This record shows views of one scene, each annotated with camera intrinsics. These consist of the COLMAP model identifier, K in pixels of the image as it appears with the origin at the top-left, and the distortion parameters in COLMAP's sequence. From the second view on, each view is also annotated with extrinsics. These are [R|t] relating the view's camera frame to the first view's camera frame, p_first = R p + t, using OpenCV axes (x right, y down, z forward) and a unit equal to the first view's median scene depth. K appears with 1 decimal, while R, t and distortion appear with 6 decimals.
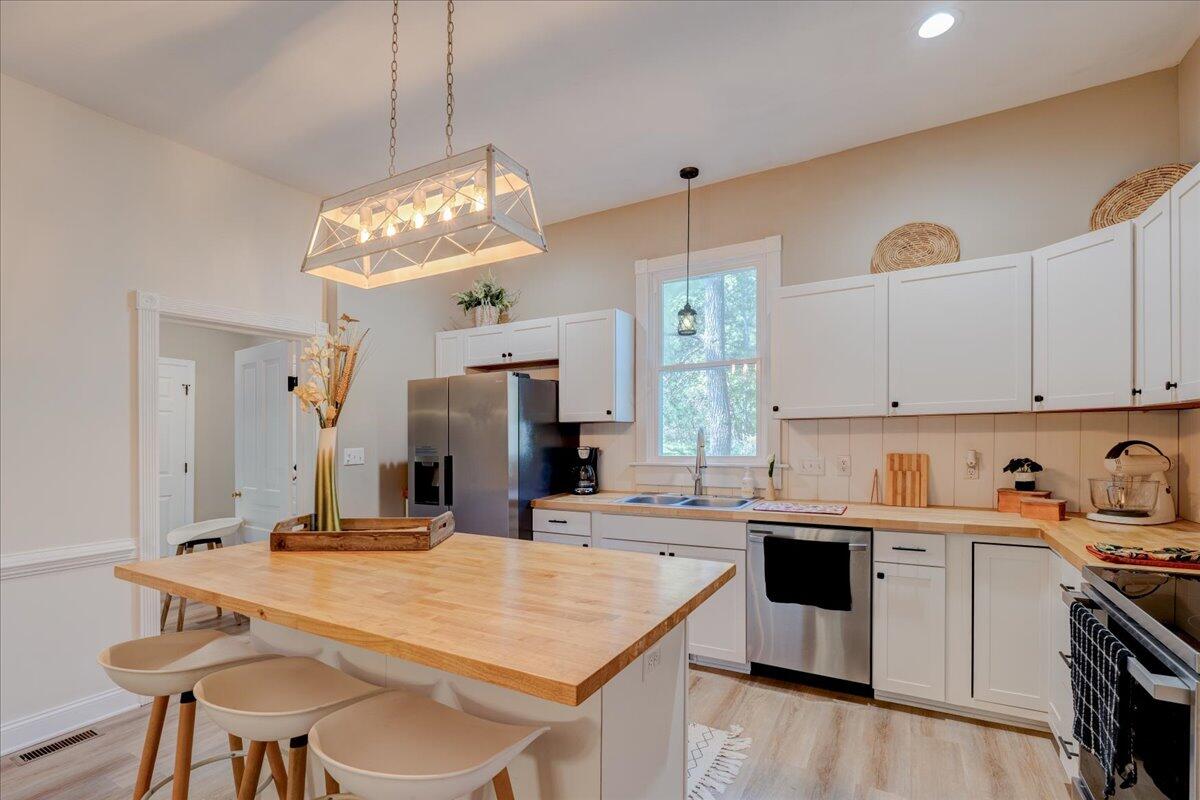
lens RADIAL K [[542.5, 0, 604.5], [0, 542.5, 436.5], [0, 0, 1]] dist [-0.001507, -0.000409]
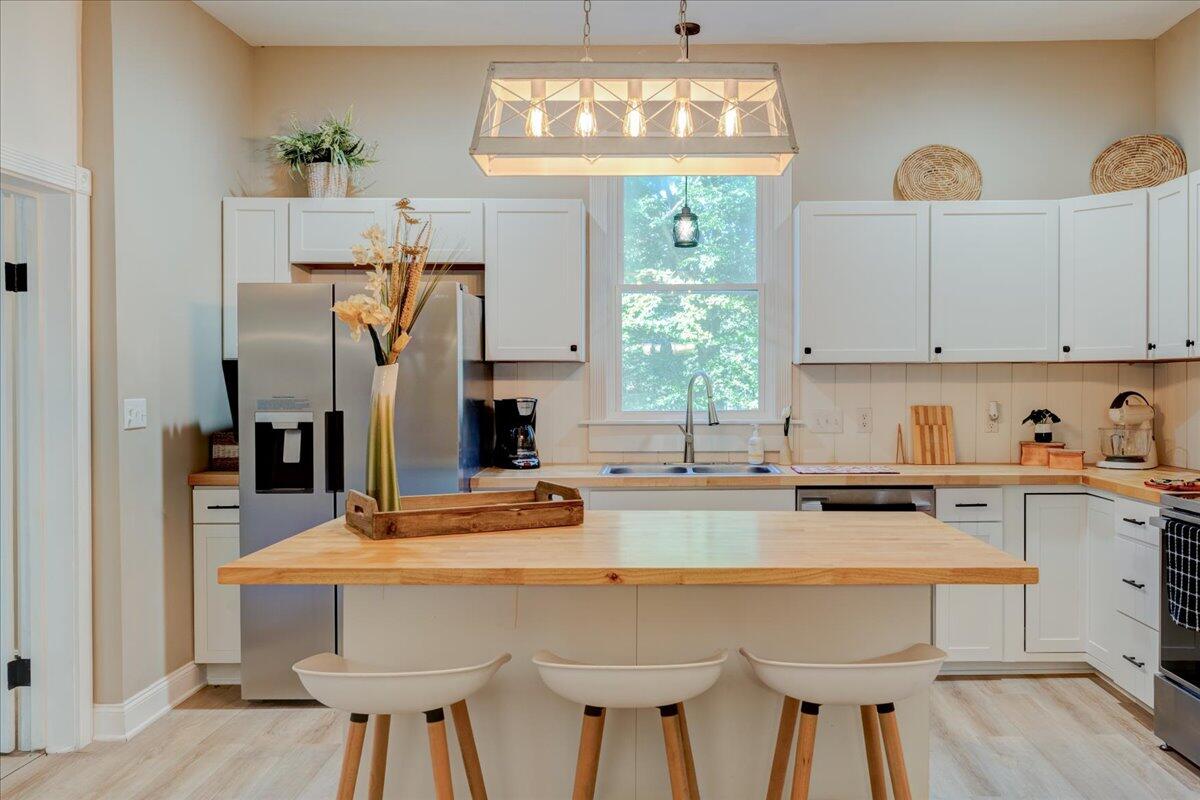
lens RADIAL K [[987.3, 0, 667.9], [0, 987.3, 395.1], [0, 0, 1]] dist [-0.000797, 0.002092]
pose [[0.872213, 0.004832, 0.489103, -0.616496], [-0.008040, 0.999958, 0.004459, 0.011071], [-0.489061, -0.007822, 0.872215, -0.197684]]
